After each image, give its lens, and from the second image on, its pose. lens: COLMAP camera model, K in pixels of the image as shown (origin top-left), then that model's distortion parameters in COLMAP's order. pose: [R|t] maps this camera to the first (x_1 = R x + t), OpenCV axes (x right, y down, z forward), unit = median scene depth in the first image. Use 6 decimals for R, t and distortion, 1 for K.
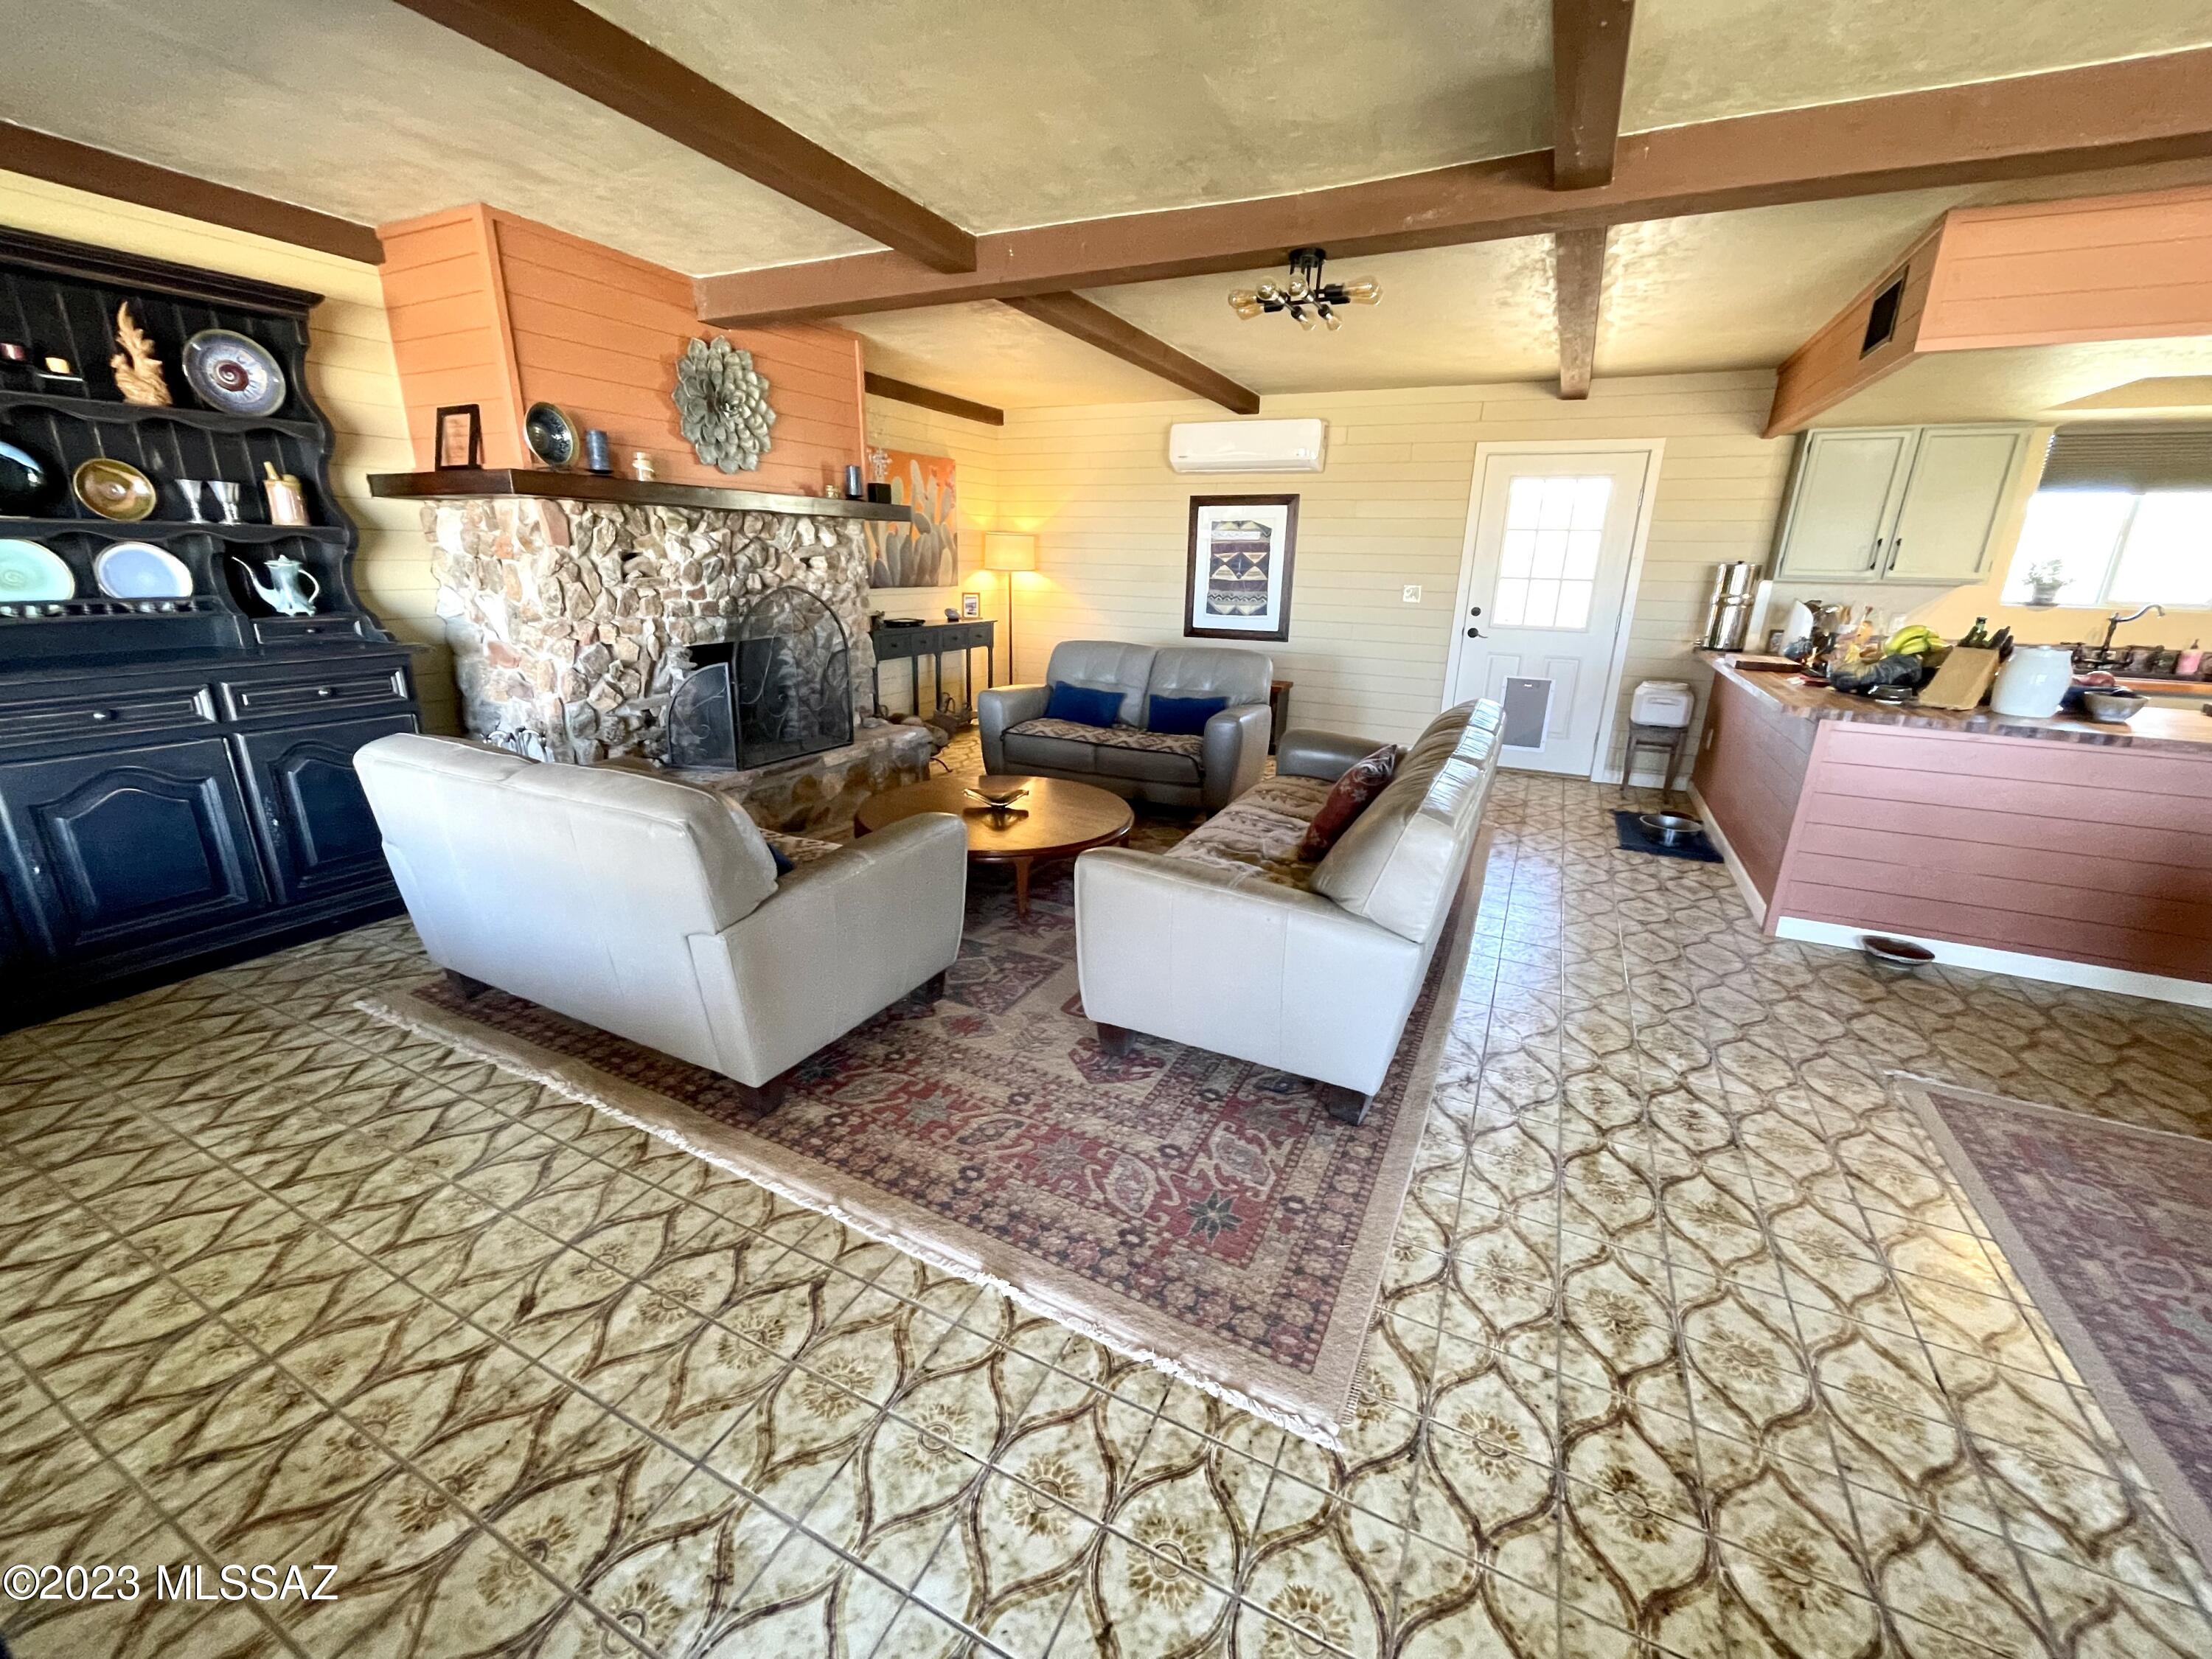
lens RADIAL K [[892.5, 0, 1096.5], [0, 892.5, 830.9], [0, 0, 1]] dist [-0.002290, 0.000277]
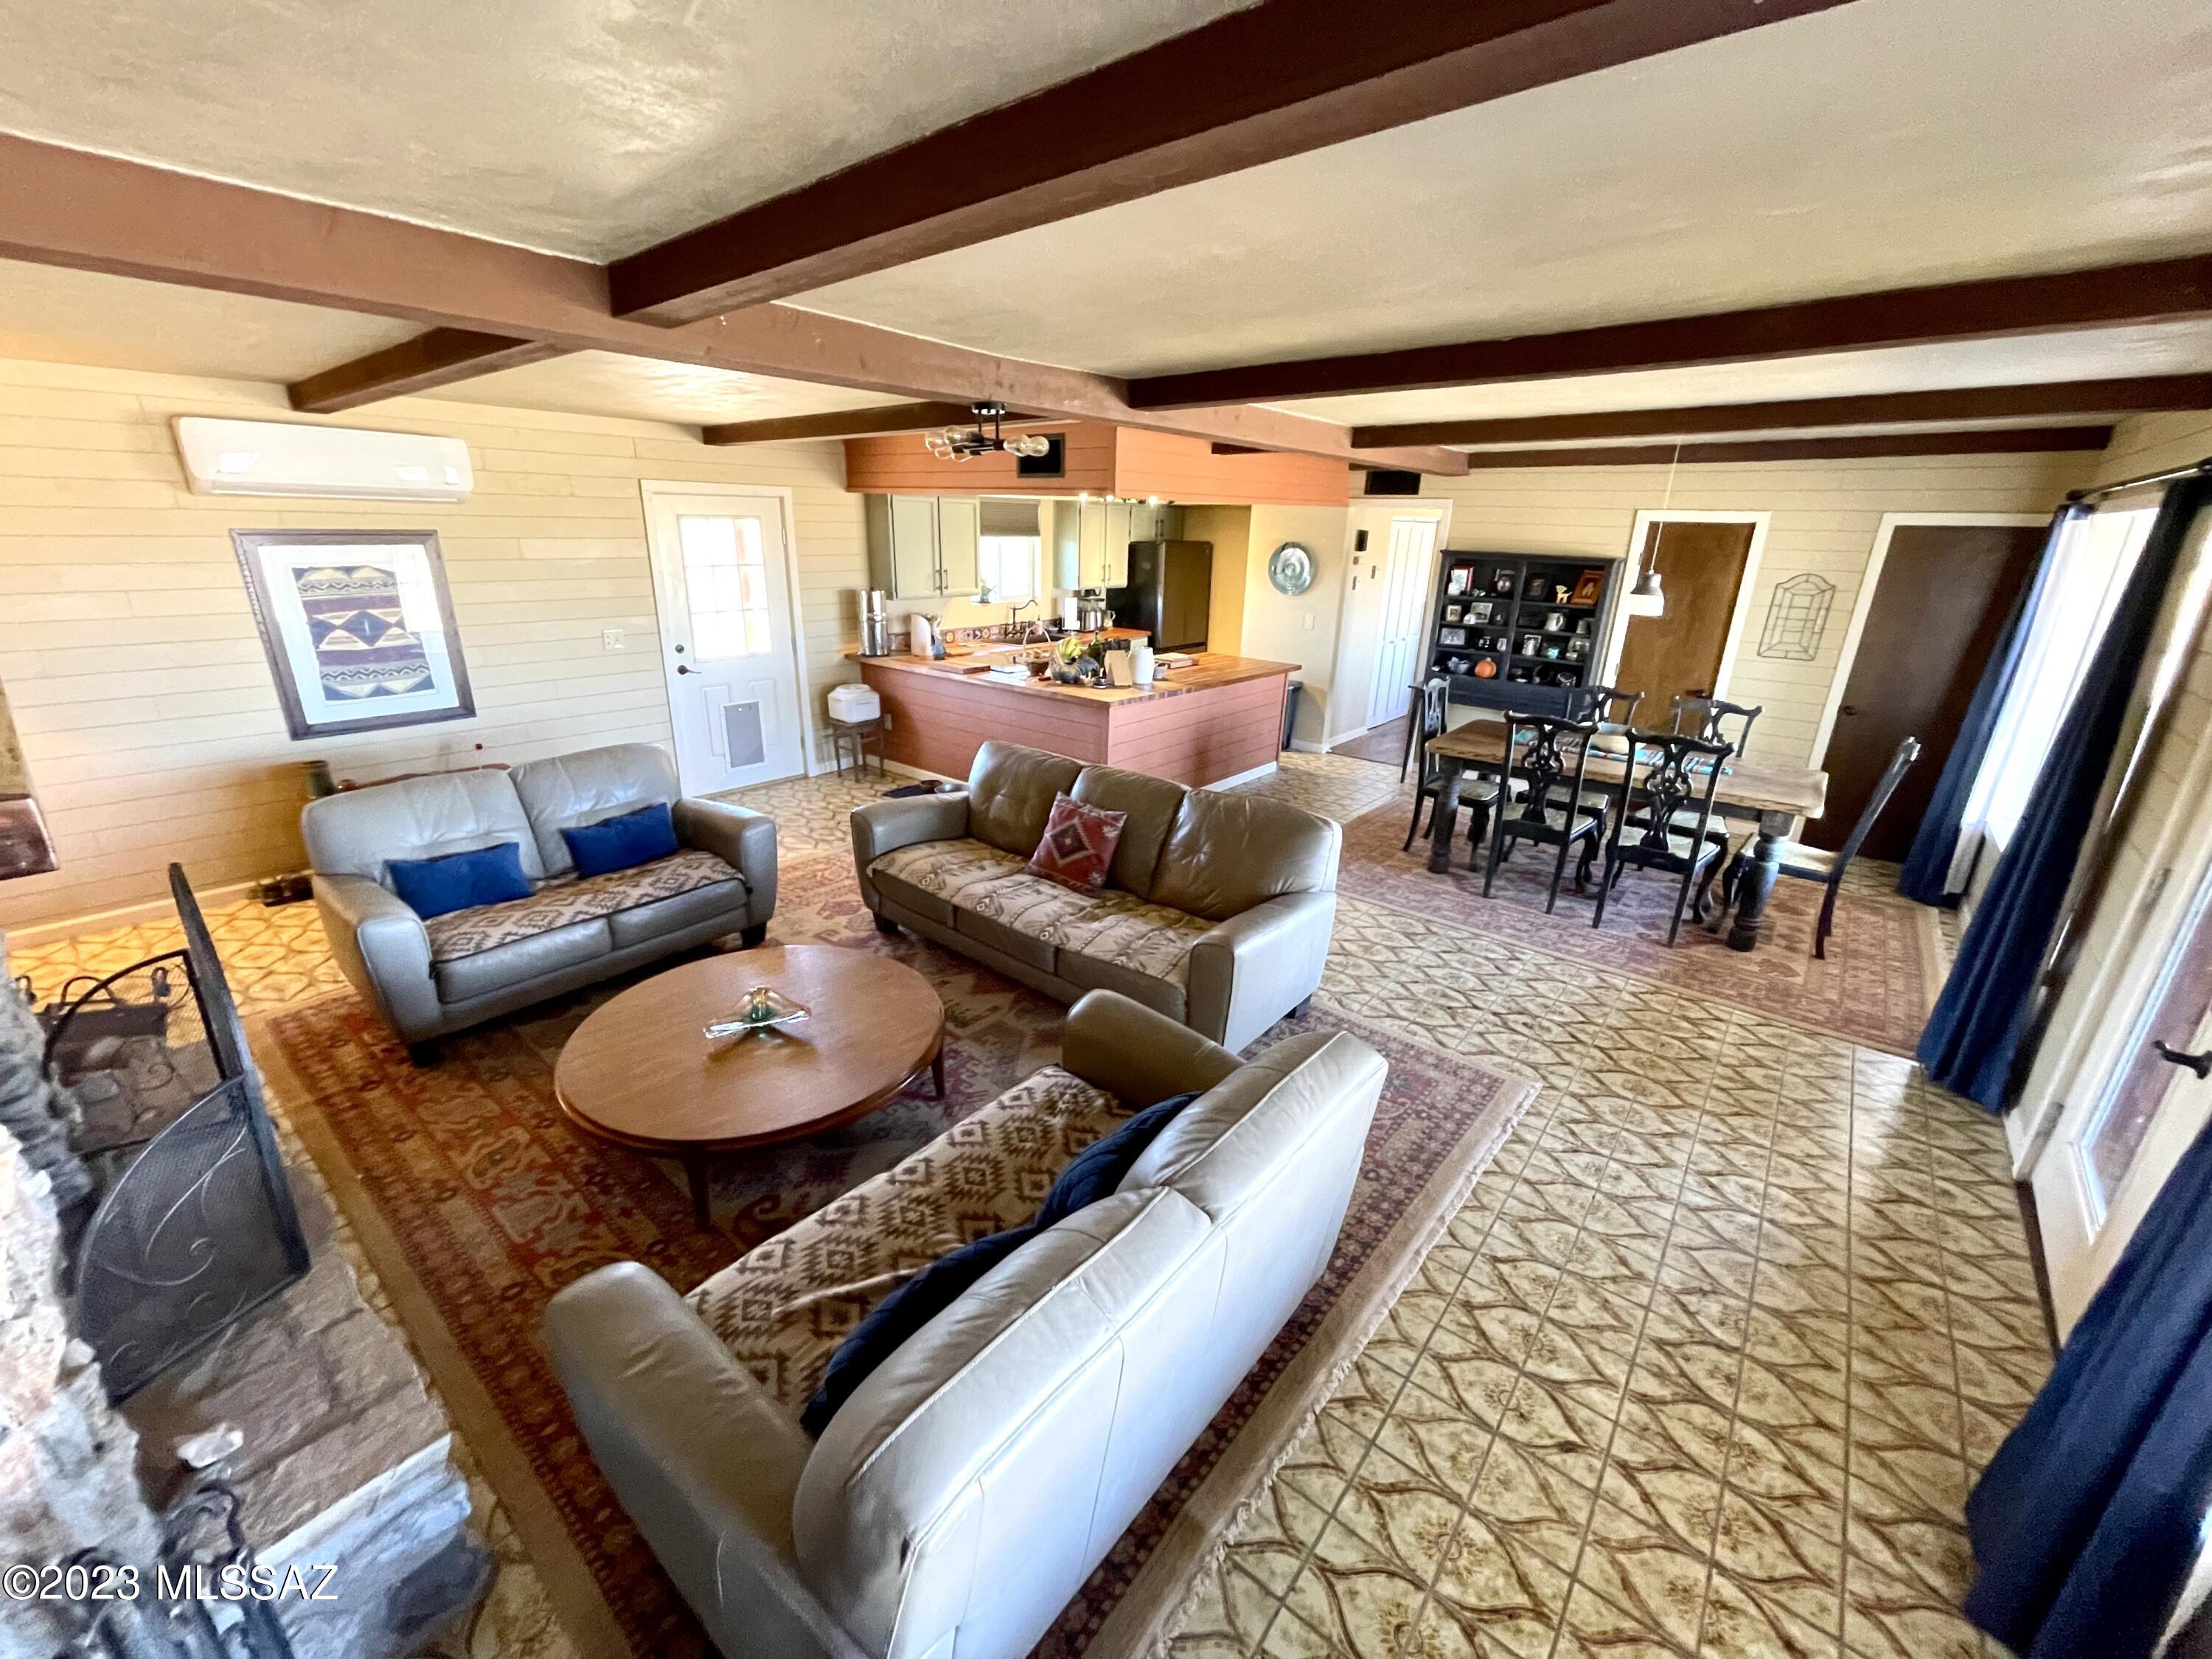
lens RADIAL K [[892.5, 0, 1097.1], [0, 892.5, 831.9], [0, 0, 1]] dist [-0.002290, 0.000277]
pose [[0.226427, -0.334065, 0.914949, -0.697023], [0.272031, 0.923656, 0.269923, -0.309563], [-0.935270, 0.187777, 0.300017, 0.473213]]
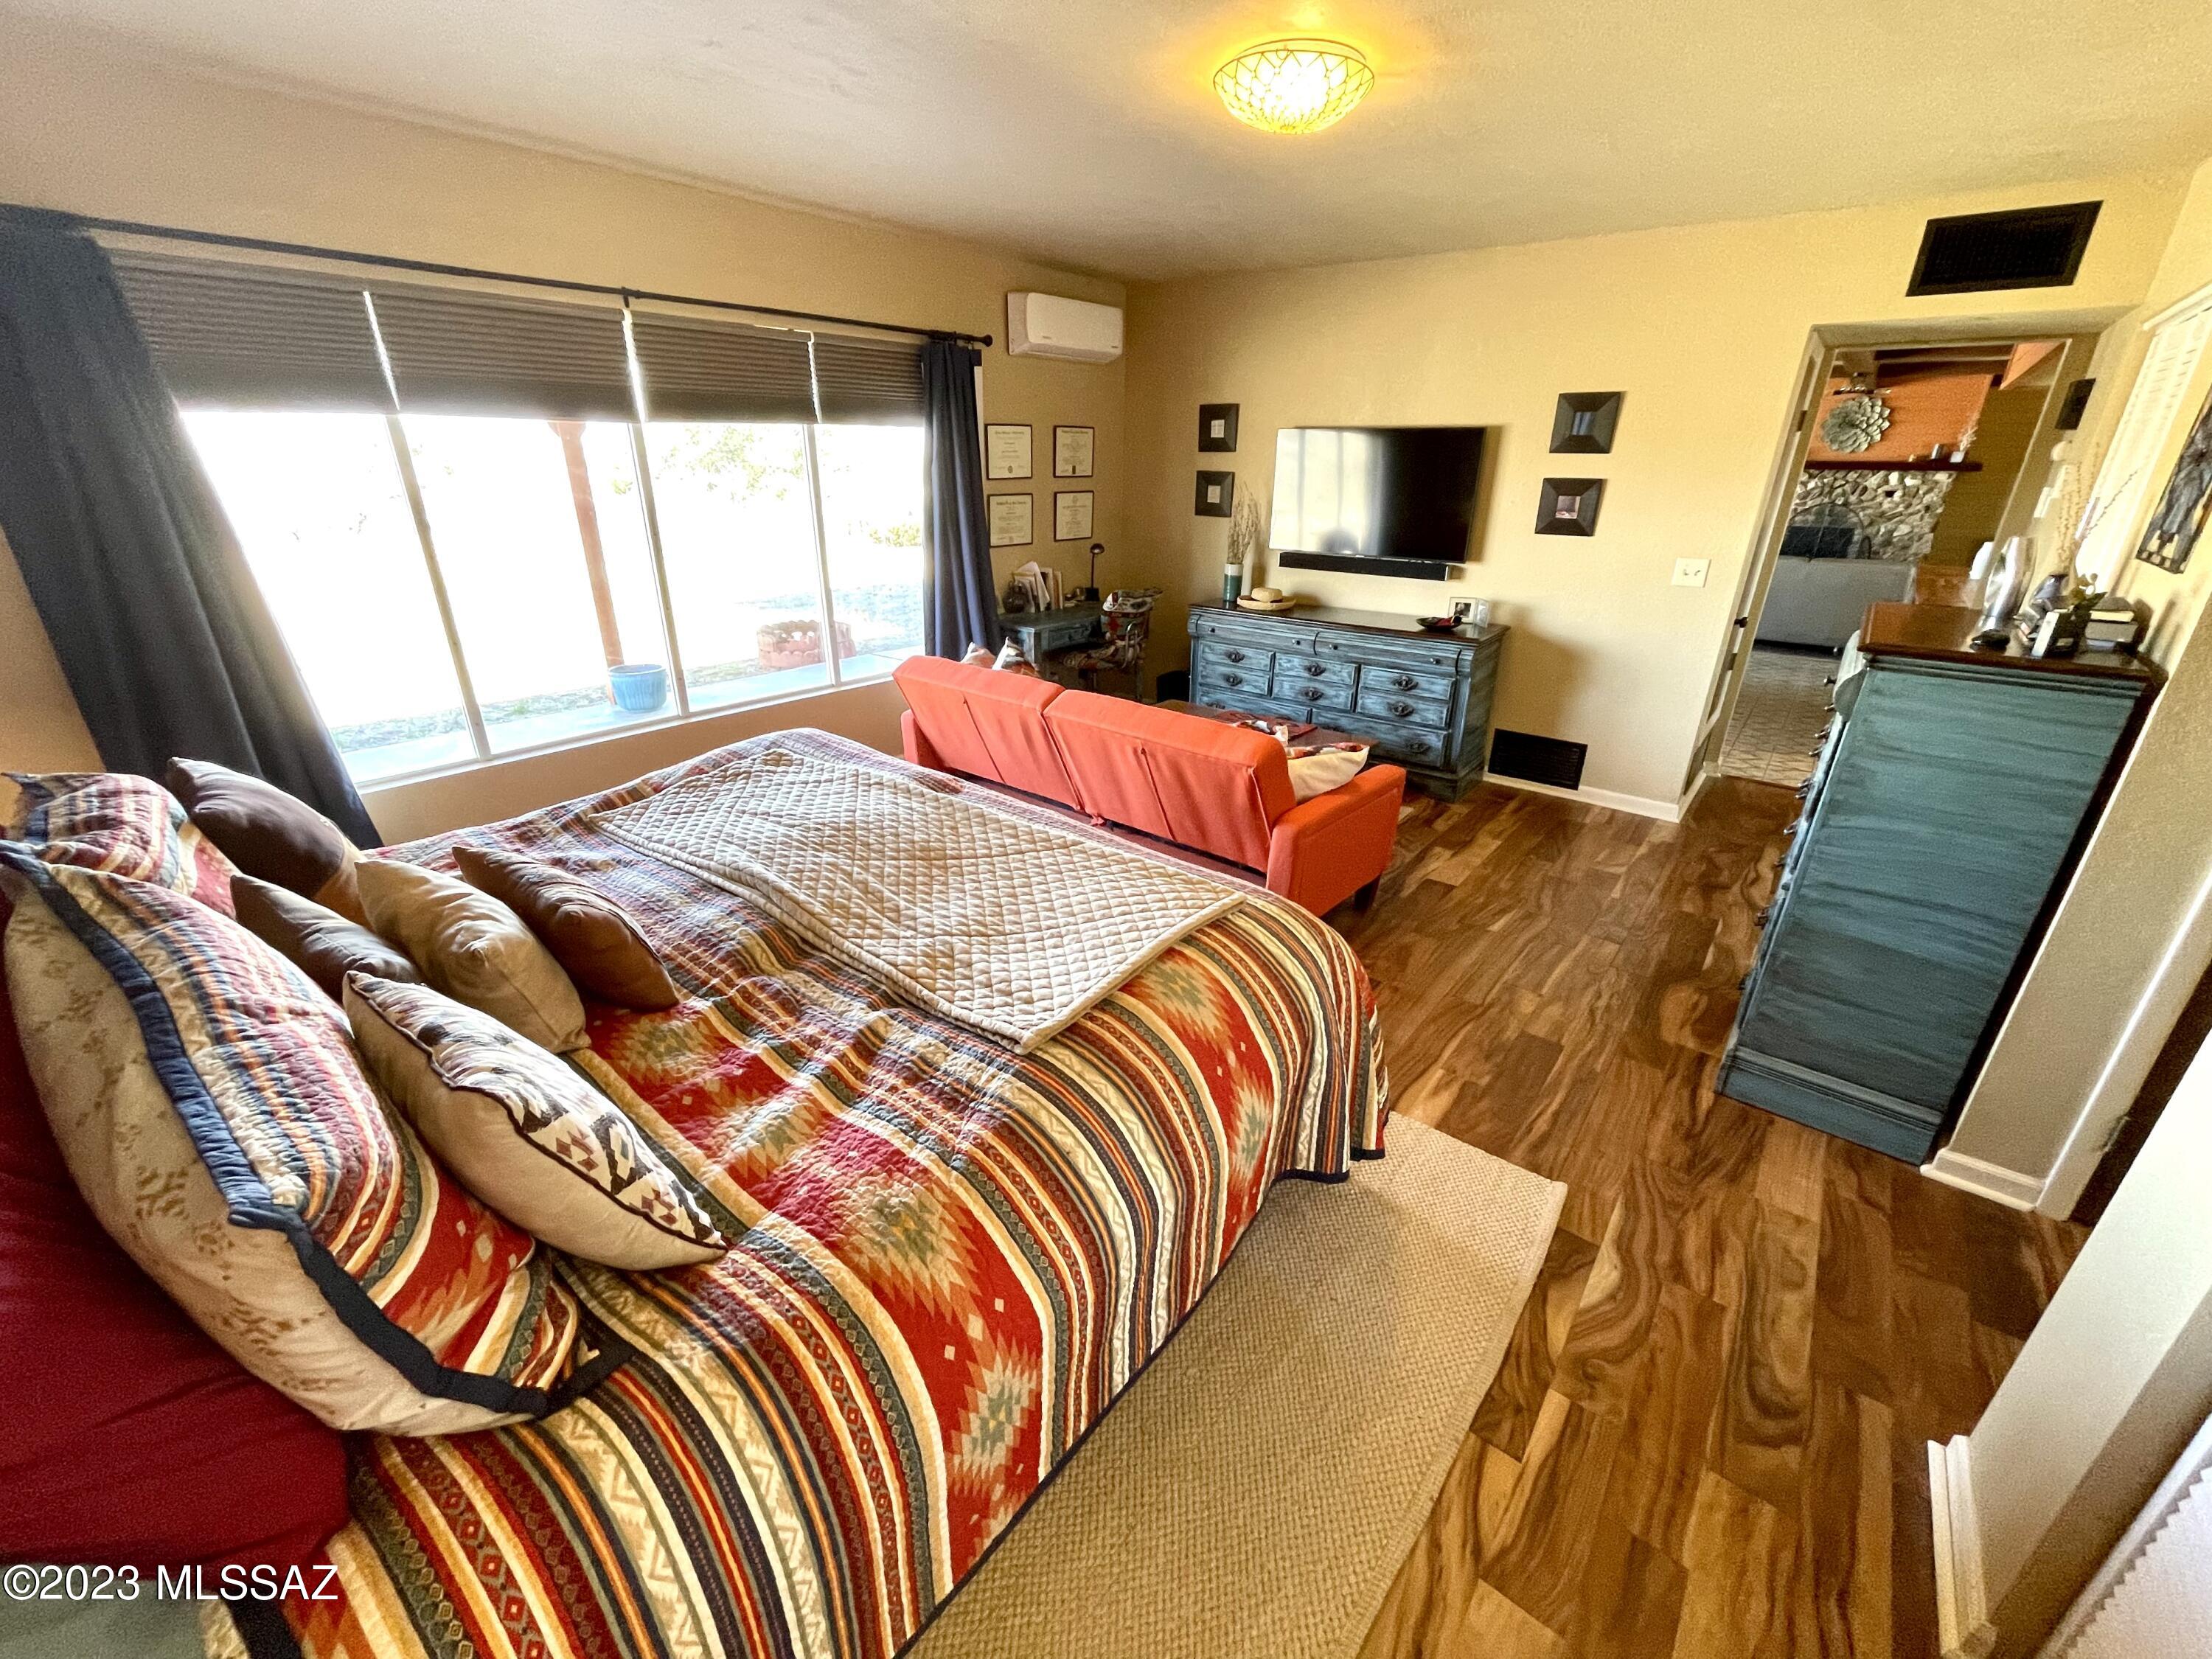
lens RADIAL K [[892.5, 0, 1087.9], [0, 892.5, 833.5], [0, 0, 1]] dist [-0.002290, 0.000277]
pose [[-0.225699, 0.372467, -0.900182, 2.720084], [-0.293115, 0.855244, 0.427365, 0.040983], [0.929055, 0.360313, -0.083852, -0.319339]]
